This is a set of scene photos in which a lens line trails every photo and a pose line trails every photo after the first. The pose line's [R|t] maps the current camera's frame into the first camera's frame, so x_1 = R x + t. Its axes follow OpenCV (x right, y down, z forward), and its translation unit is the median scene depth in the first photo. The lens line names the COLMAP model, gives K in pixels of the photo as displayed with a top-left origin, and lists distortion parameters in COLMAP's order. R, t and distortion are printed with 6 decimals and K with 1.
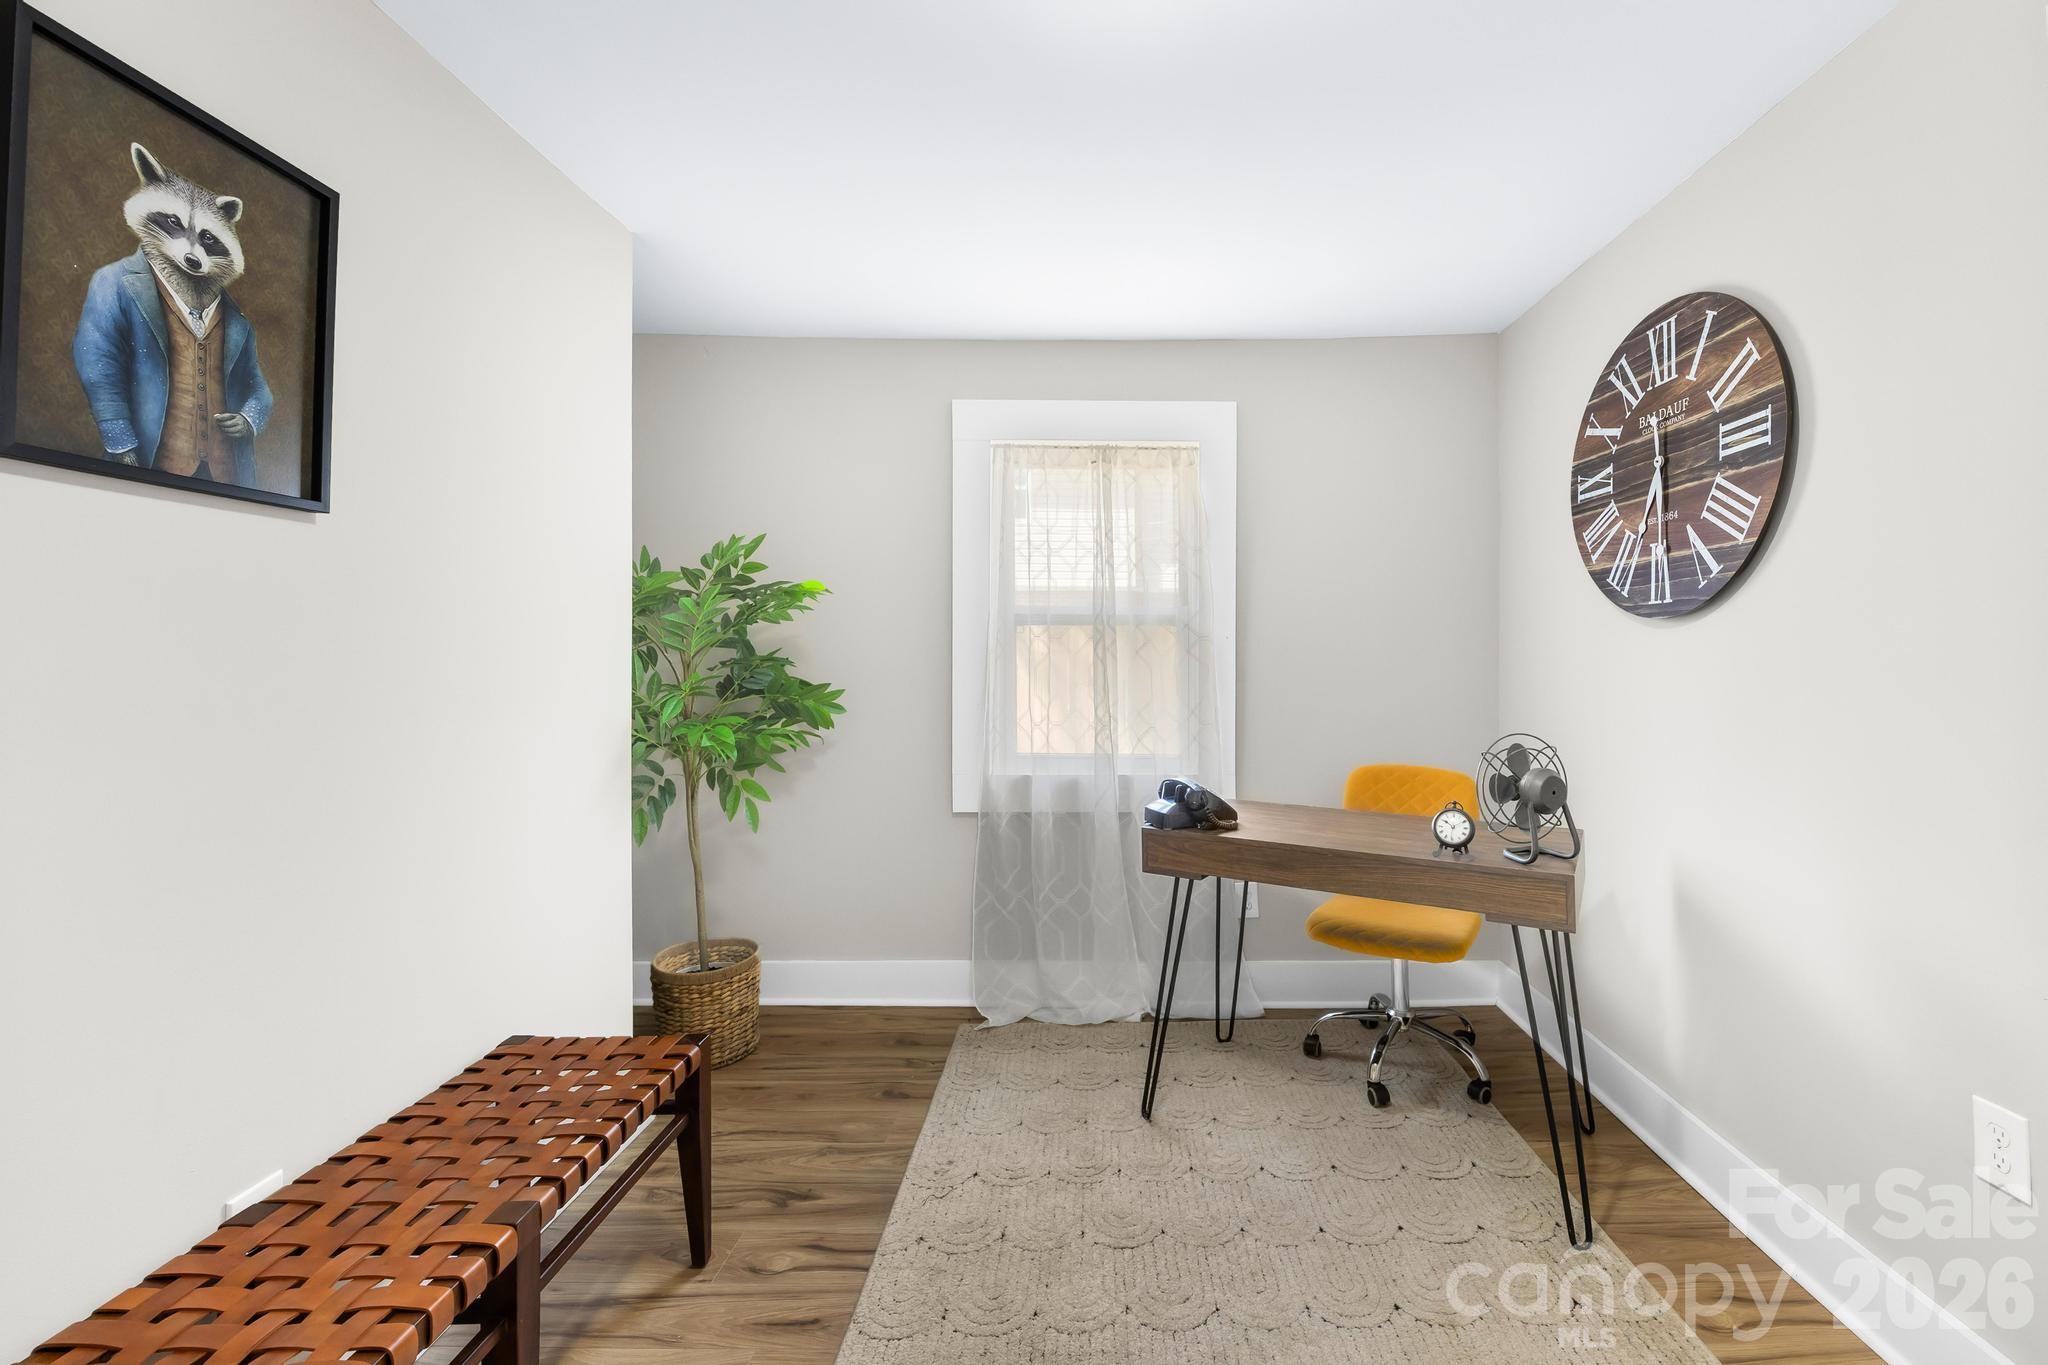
lens RADIAL K [[905.7, 0, 1026.4], [0, 905.7, 626.8], [0, 0, 1]] dist [-0.006246, 0.000334]
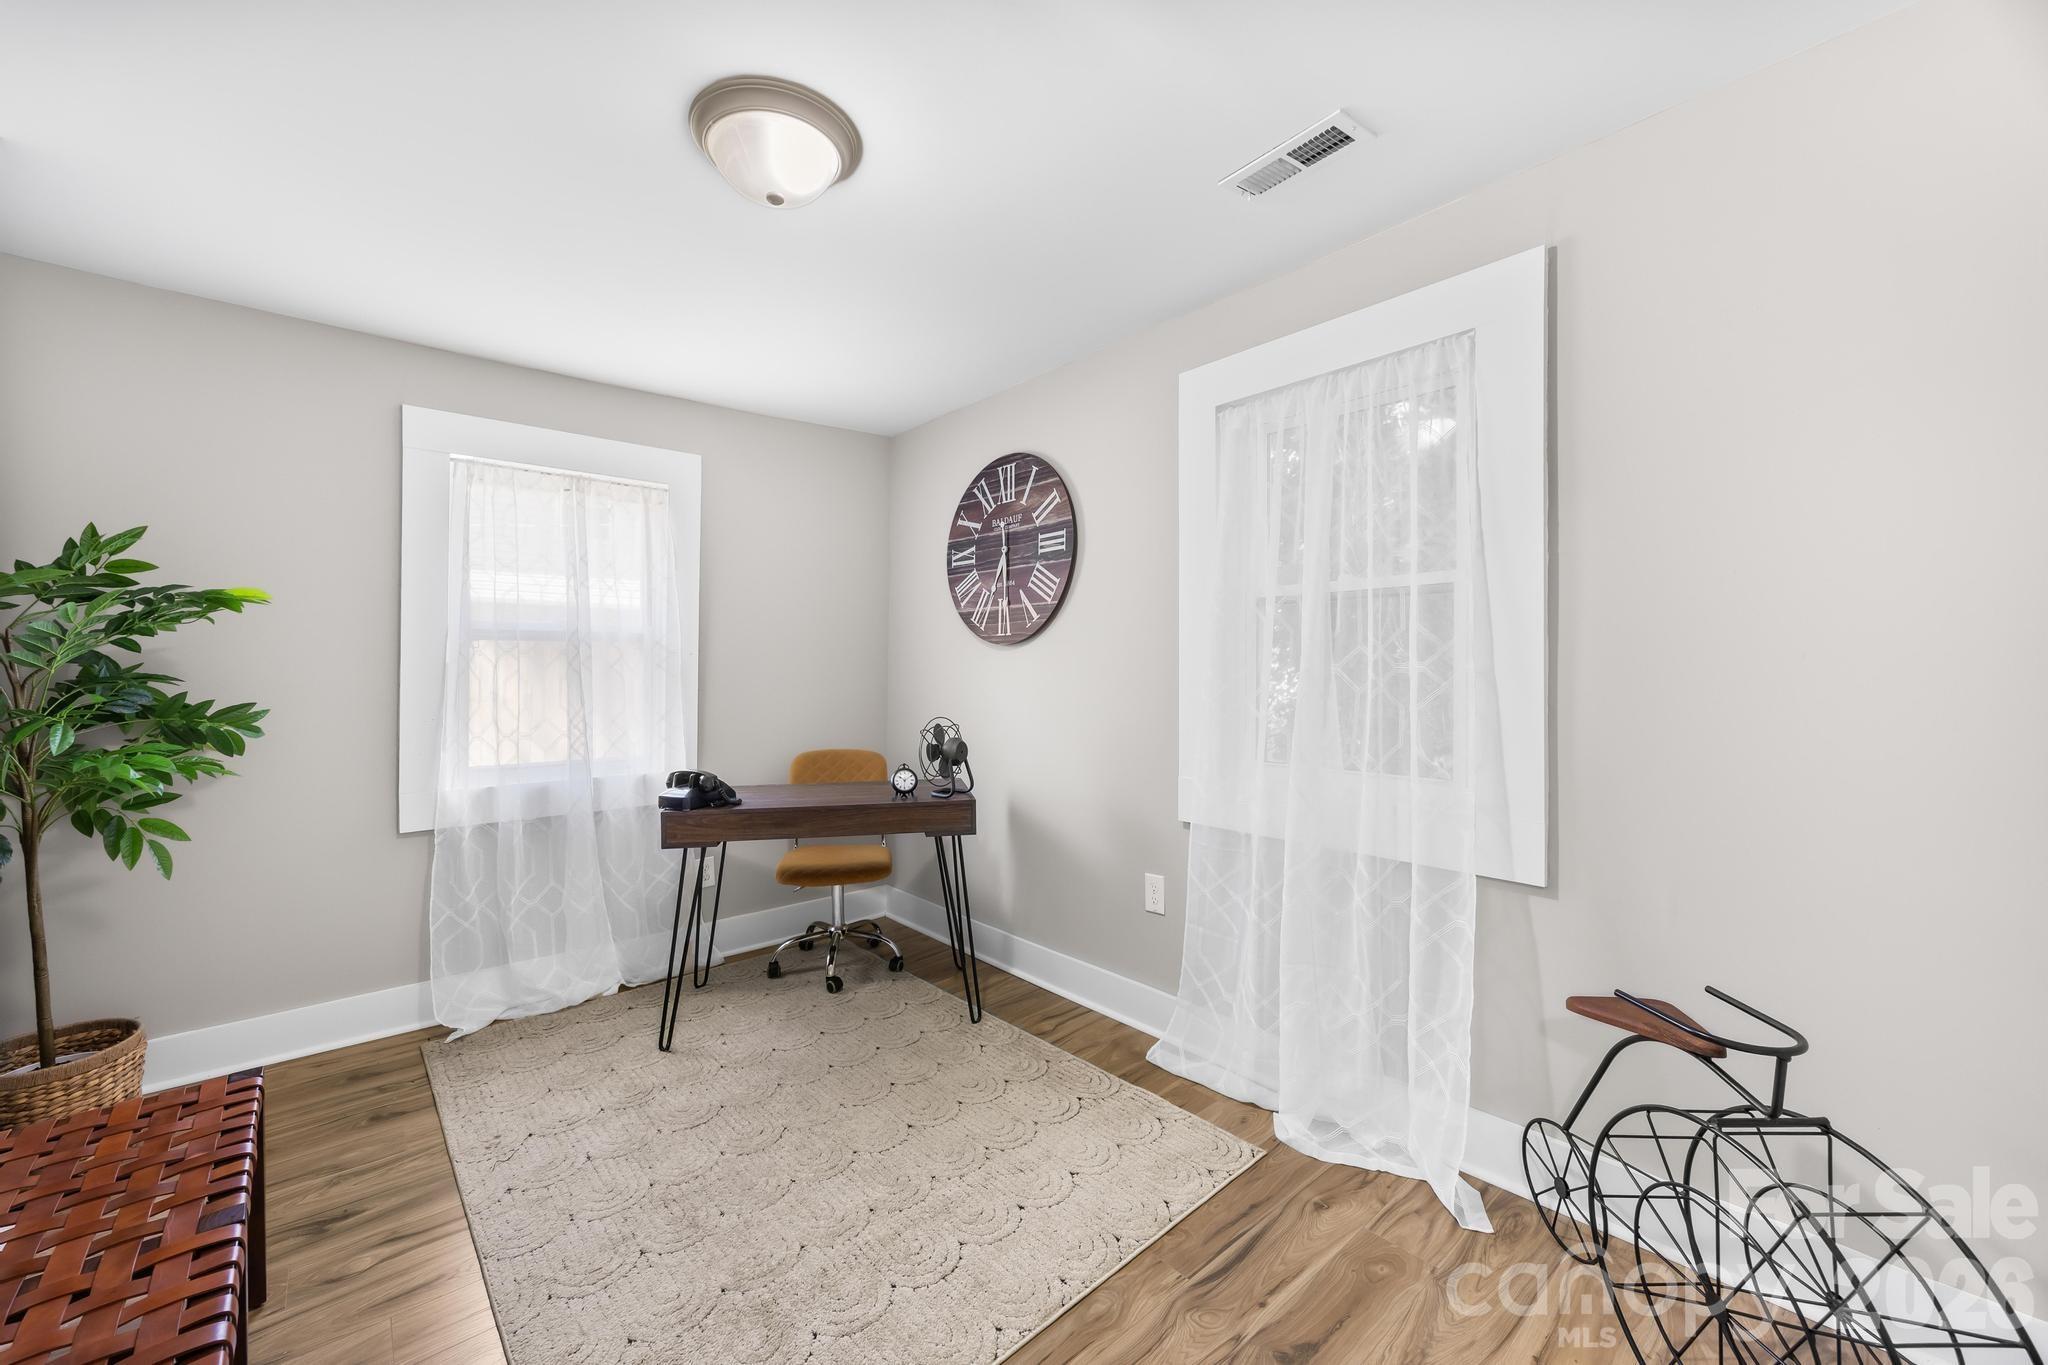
lens RADIAL K [[823.6, 0, 1026.0], [0, 823.6, 653.2], [0, 0, 1]] dist [0.000550, -0.000068]
pose [[0.746416, 0.006258, 0.665451, -0.243792], [-0.014828, 0.999864, 0.007228, -0.004493], [-0.665315, -0.015262, 0.746407, -0.136989]]
